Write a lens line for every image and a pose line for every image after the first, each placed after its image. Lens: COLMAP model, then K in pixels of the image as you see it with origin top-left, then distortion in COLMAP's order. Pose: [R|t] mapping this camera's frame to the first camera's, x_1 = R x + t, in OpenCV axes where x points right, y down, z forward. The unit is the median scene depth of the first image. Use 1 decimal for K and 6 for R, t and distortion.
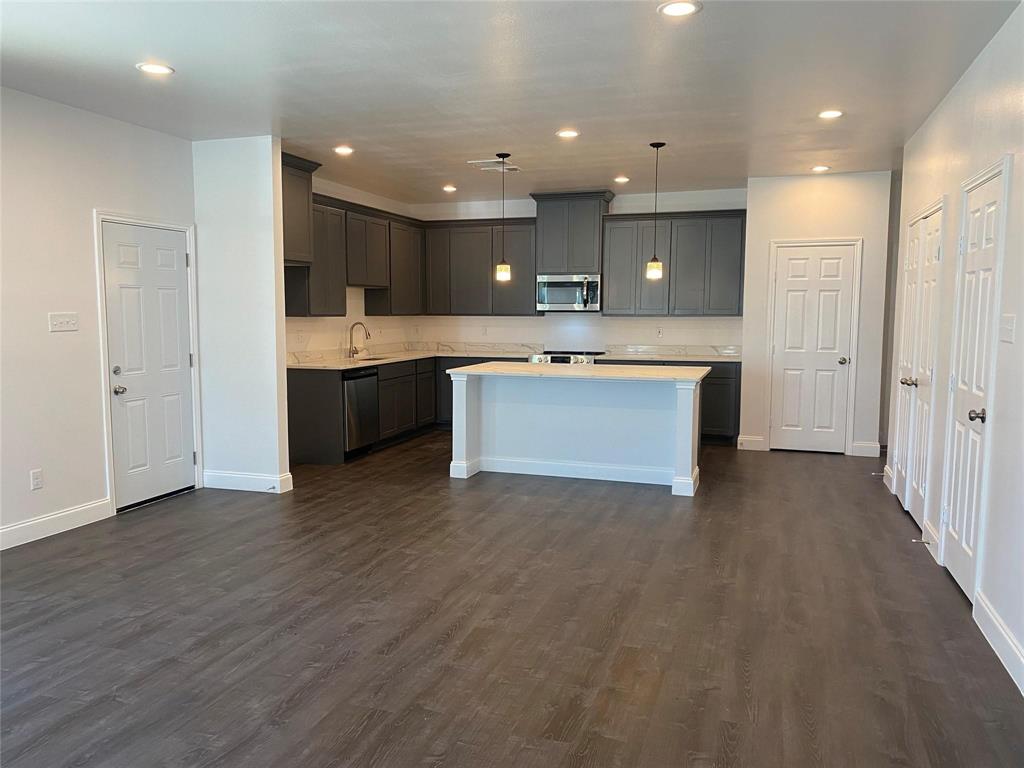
lens RADIAL K [[774.4, 0, 512.0], [0, 774.4, 384.0], [0, 0, 1]] dist [0.091201, -0.115996]
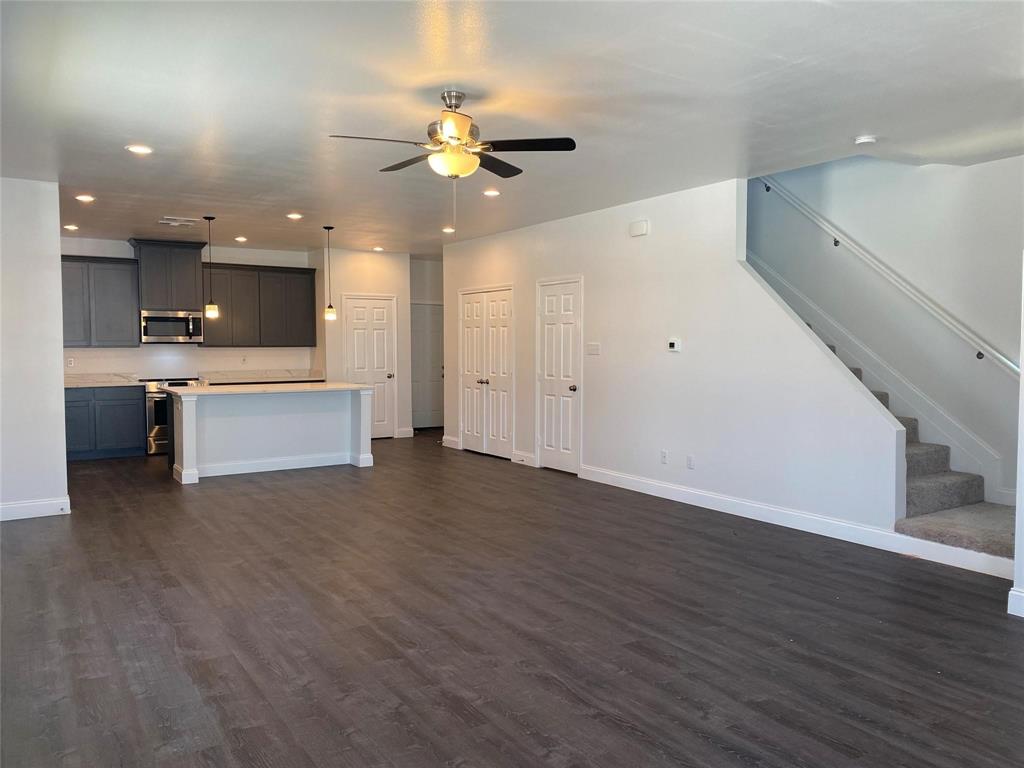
lens RADIAL K [[774.4, 0, 512.0], [0, 774.4, 384.0], [0, 0, 1]] dist [0.091201, -0.115996]
pose [[0.632262, -0.044688, 0.773465, -0.671770], [0.076675, 0.997043, -0.005072, 0.013544], [-0.770951, 0.062512, 0.633819, -0.143632]]
